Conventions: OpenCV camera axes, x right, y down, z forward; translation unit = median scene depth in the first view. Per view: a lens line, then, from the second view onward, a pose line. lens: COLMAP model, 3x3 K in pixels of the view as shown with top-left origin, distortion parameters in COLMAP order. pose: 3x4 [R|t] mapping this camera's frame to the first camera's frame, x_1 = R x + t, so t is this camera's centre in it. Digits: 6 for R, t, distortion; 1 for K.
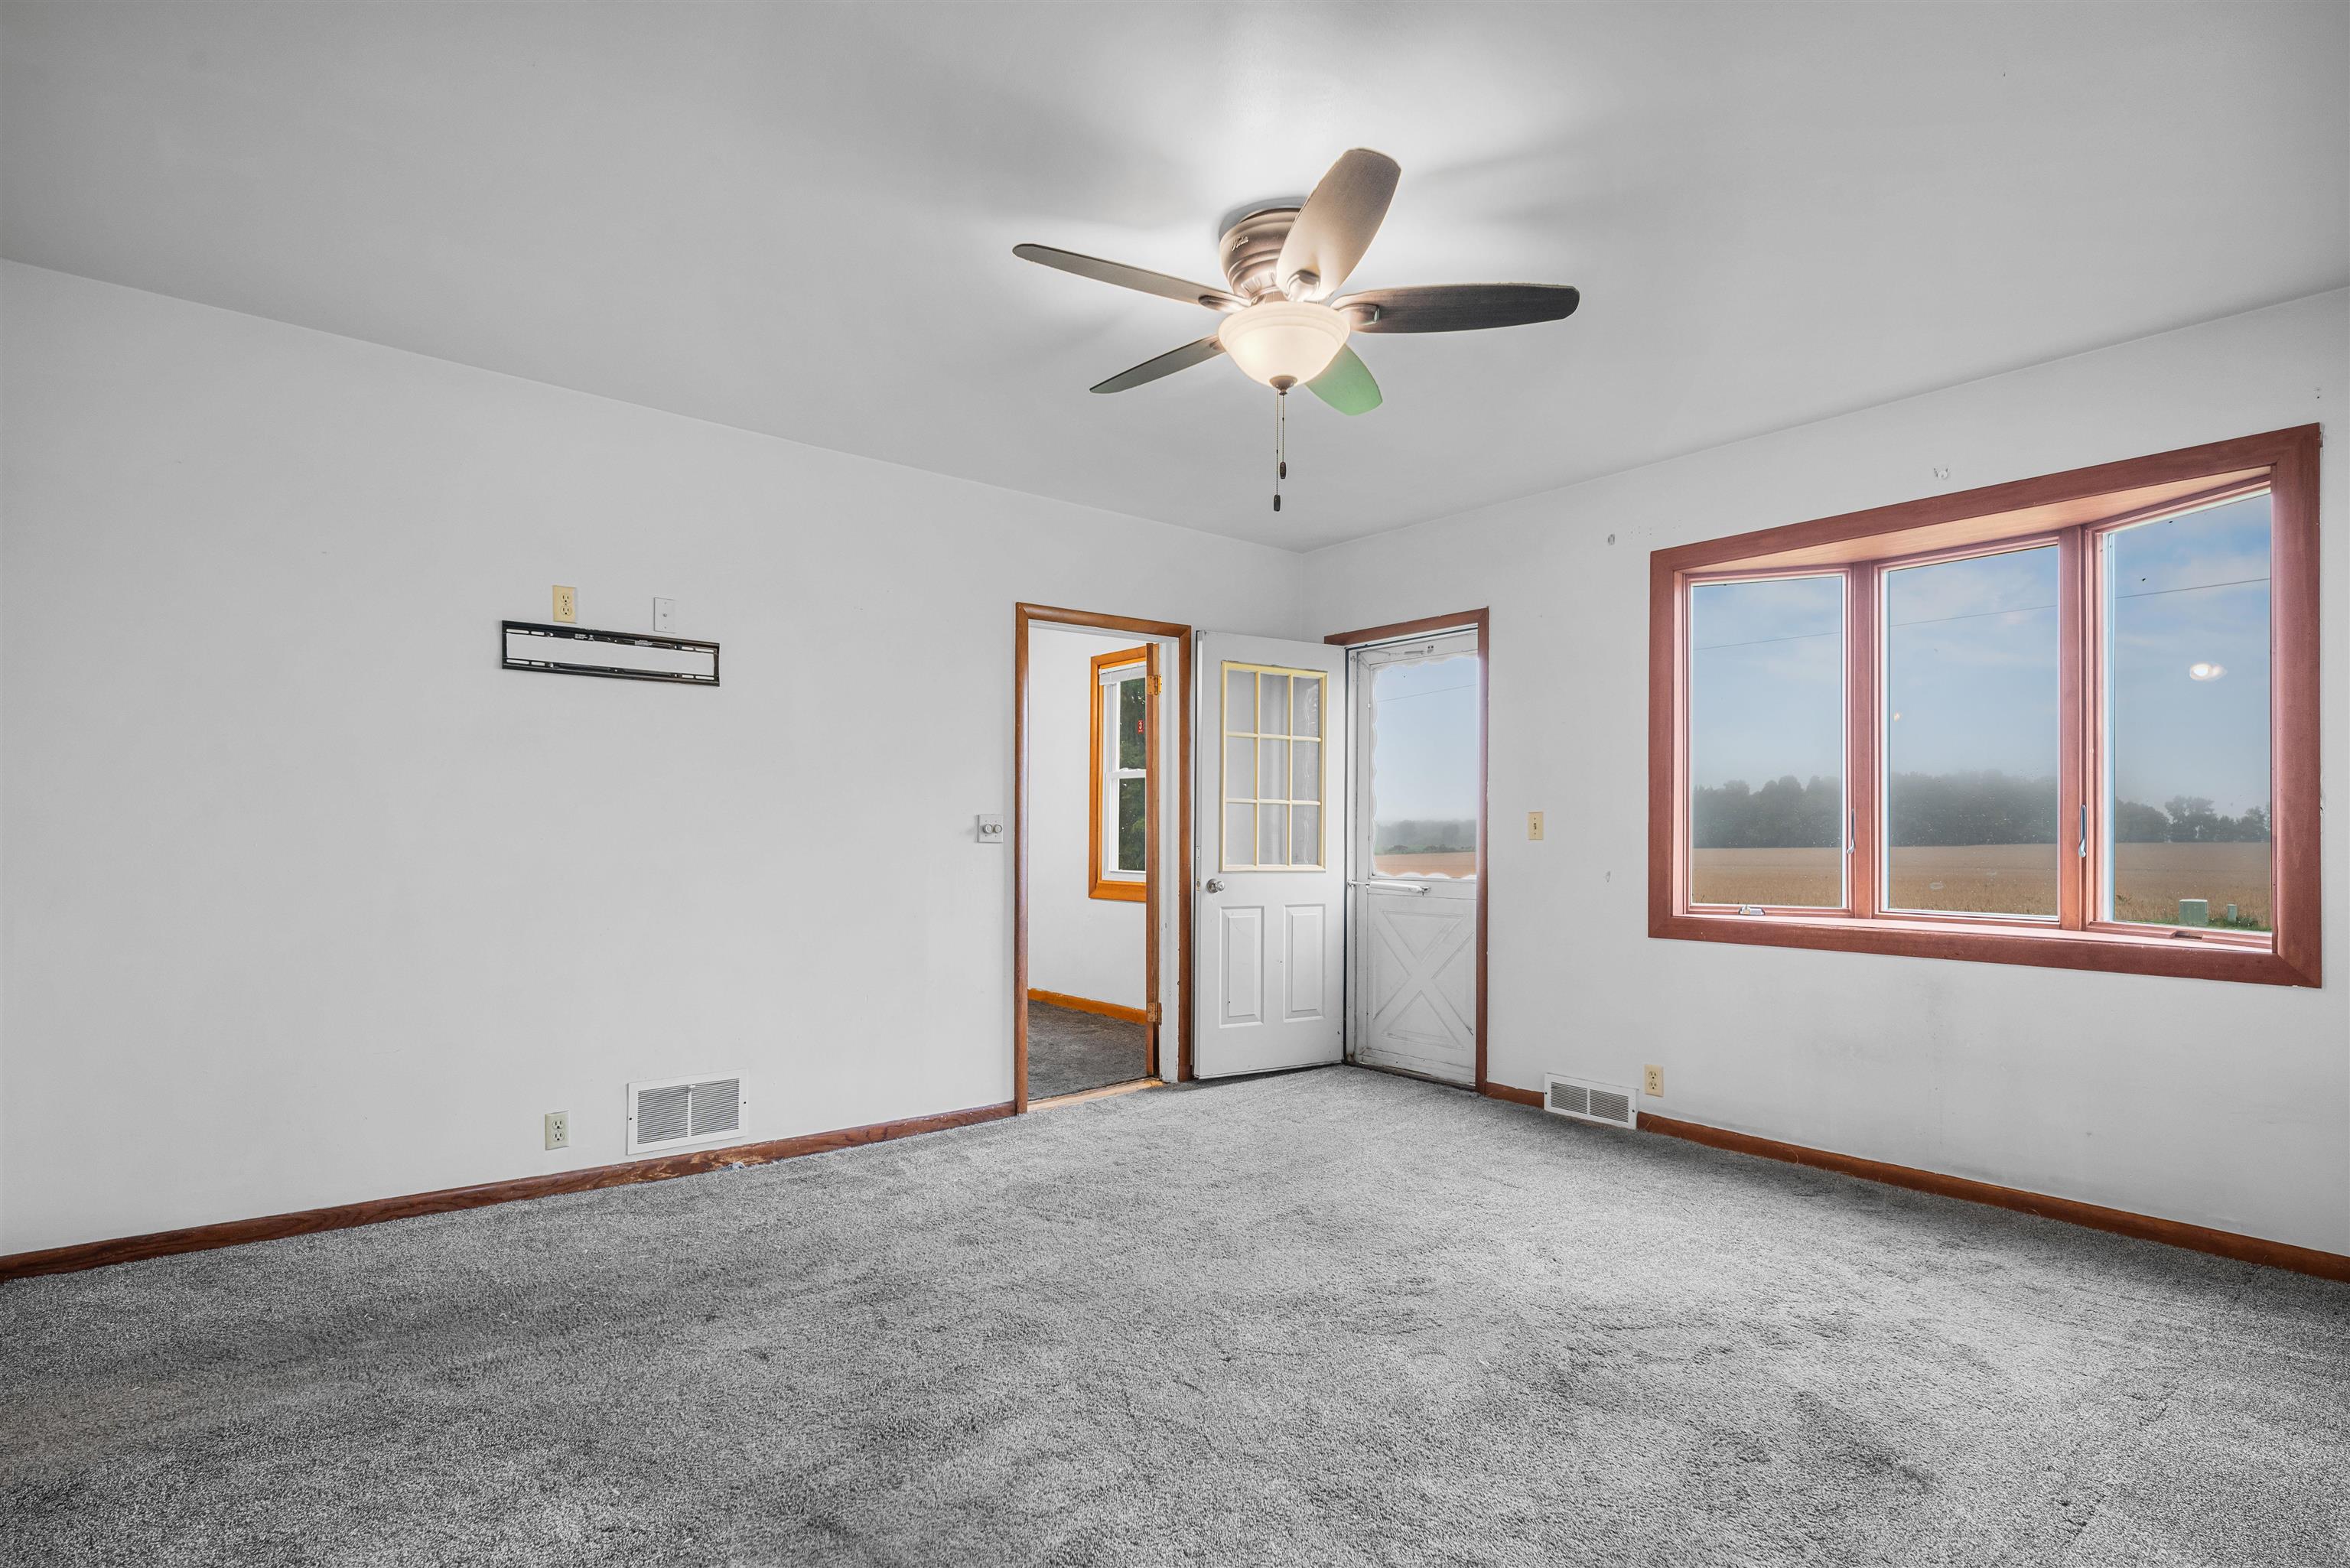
lens RADIAL K [[1150.2, 0, 1173.0], [0, 1150.2, 807.4], [0, 0, 1]] dist [0.006262, -0.001265]
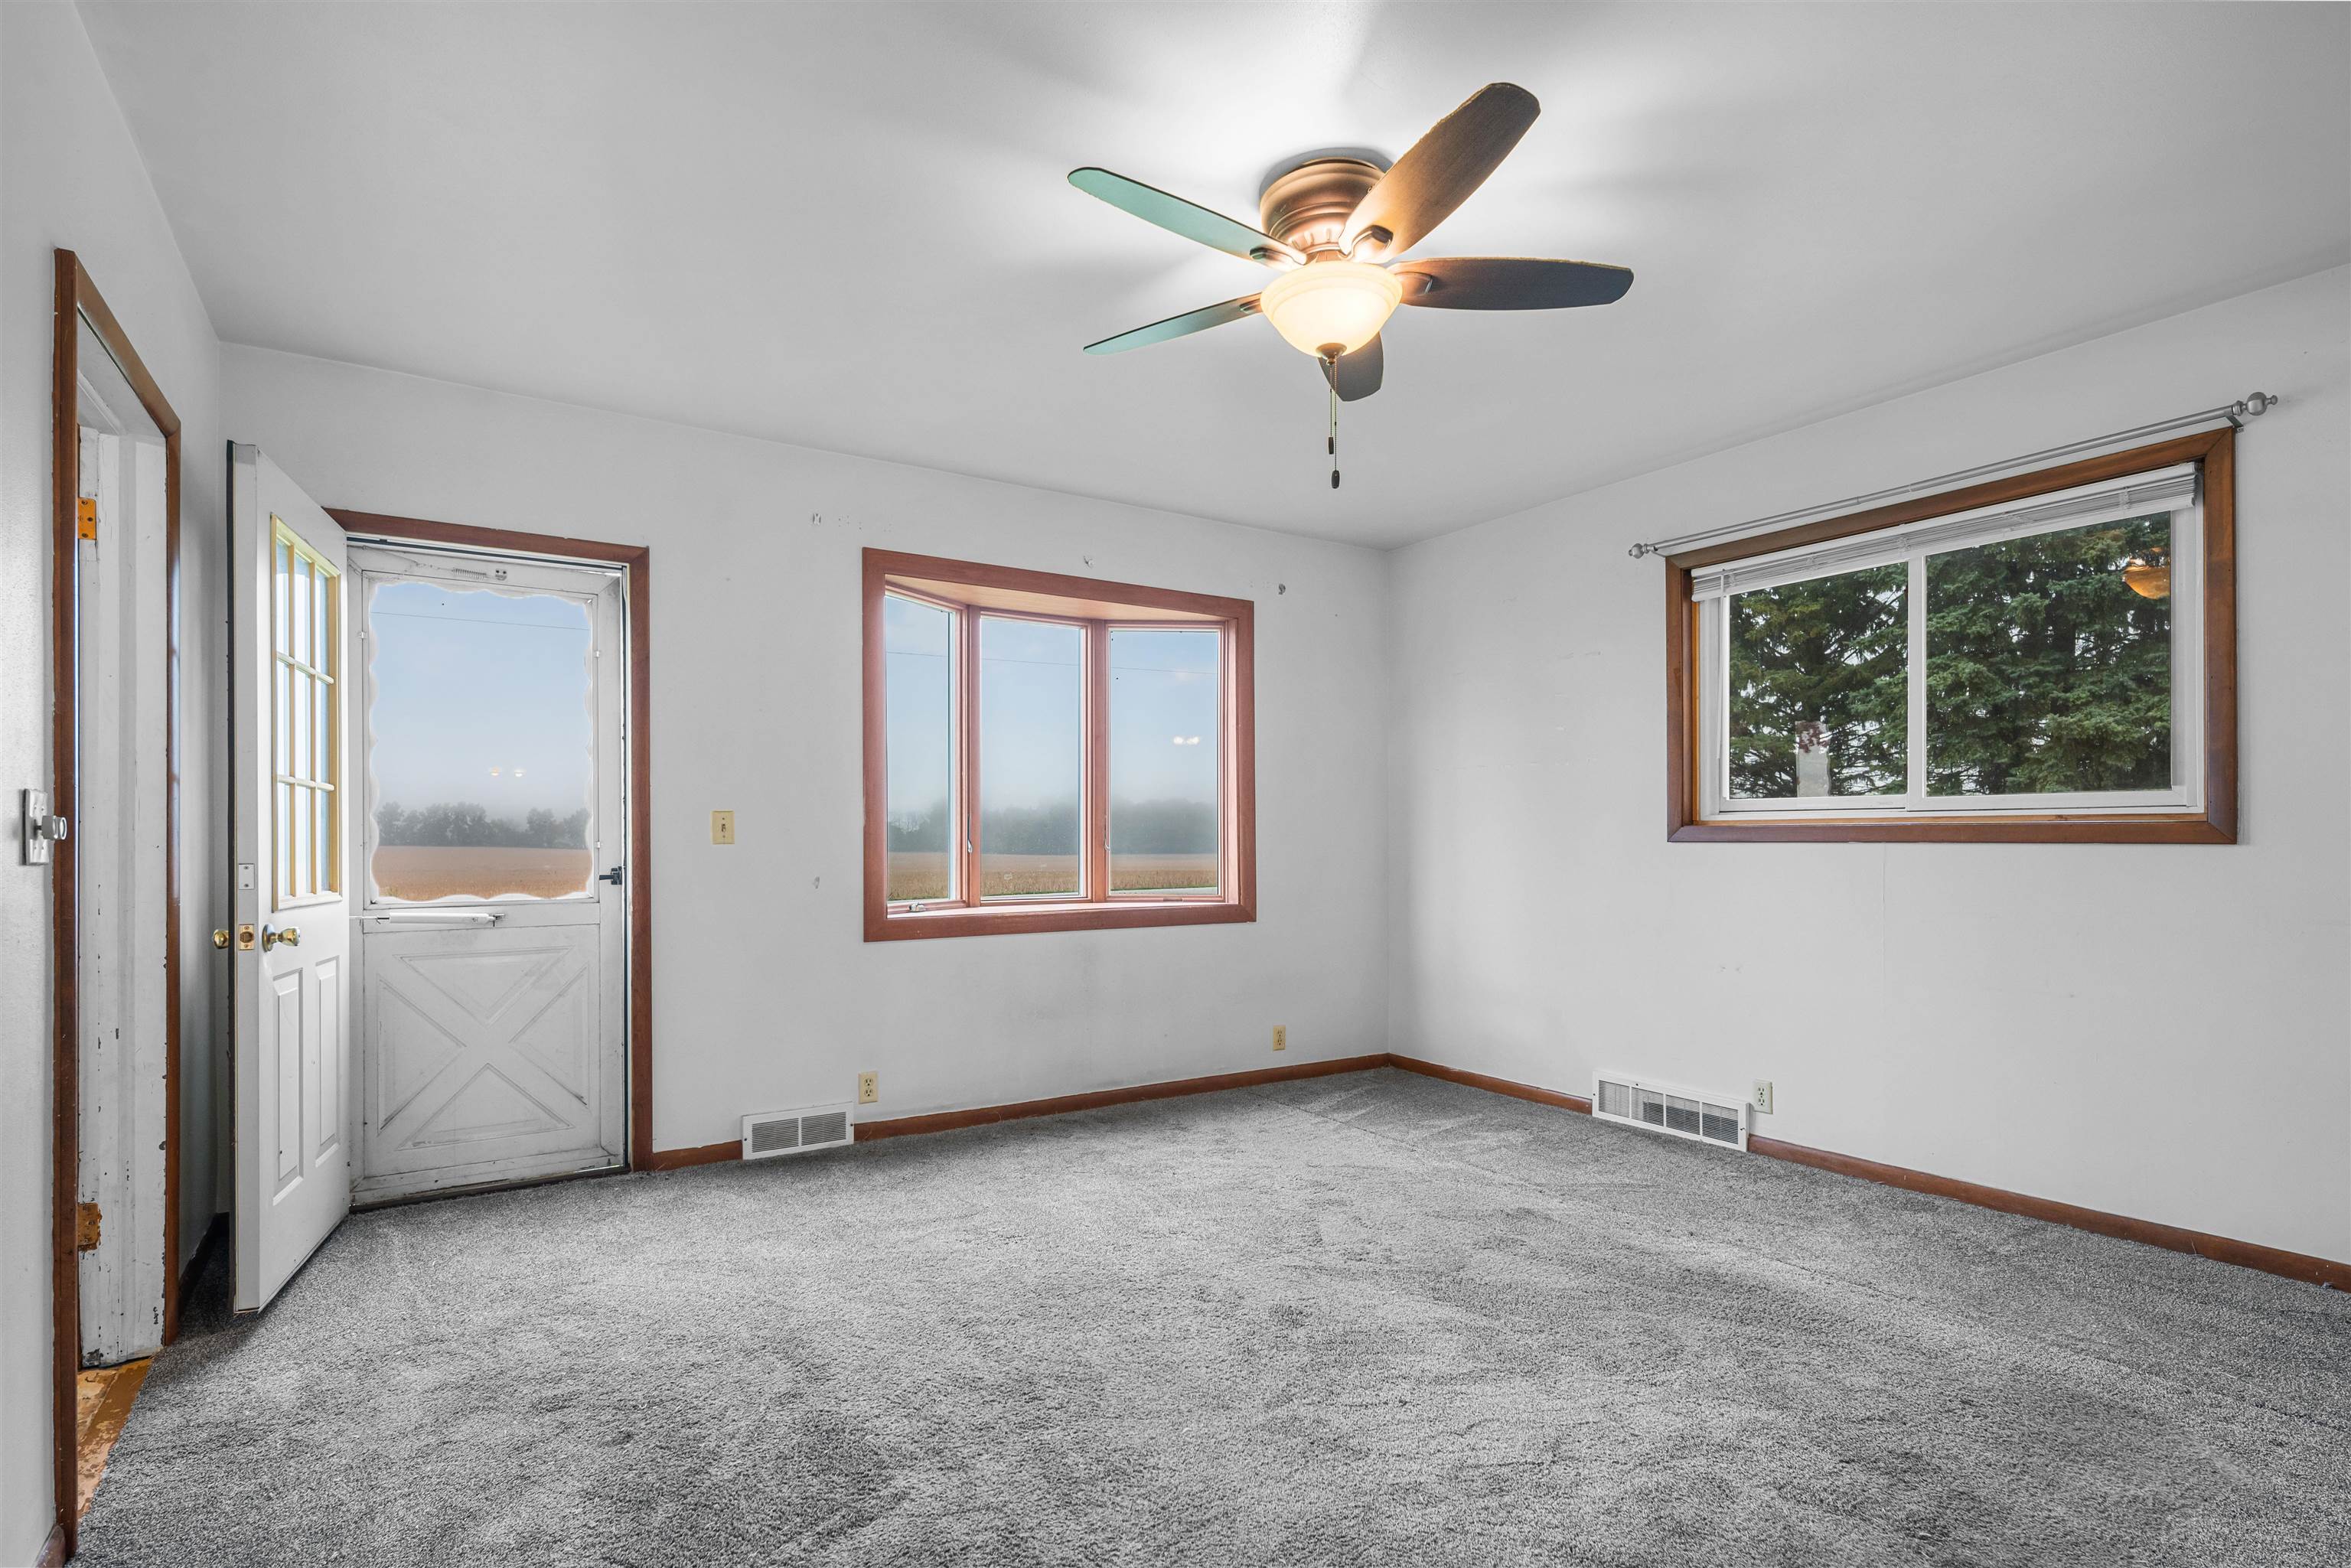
lens RADIAL K [[1150.8, 0, 1152.9], [0, 1150.8, 839.2], [0, 0, 1]] dist [0.006262, -0.001265]
pose [[0.125449, -0.004683, 0.992089, -0.519576], [-0.018500, 0.999804, 0.007058, 0.013973], [-0.991928, -0.019239, 0.125338, 0.634096]]
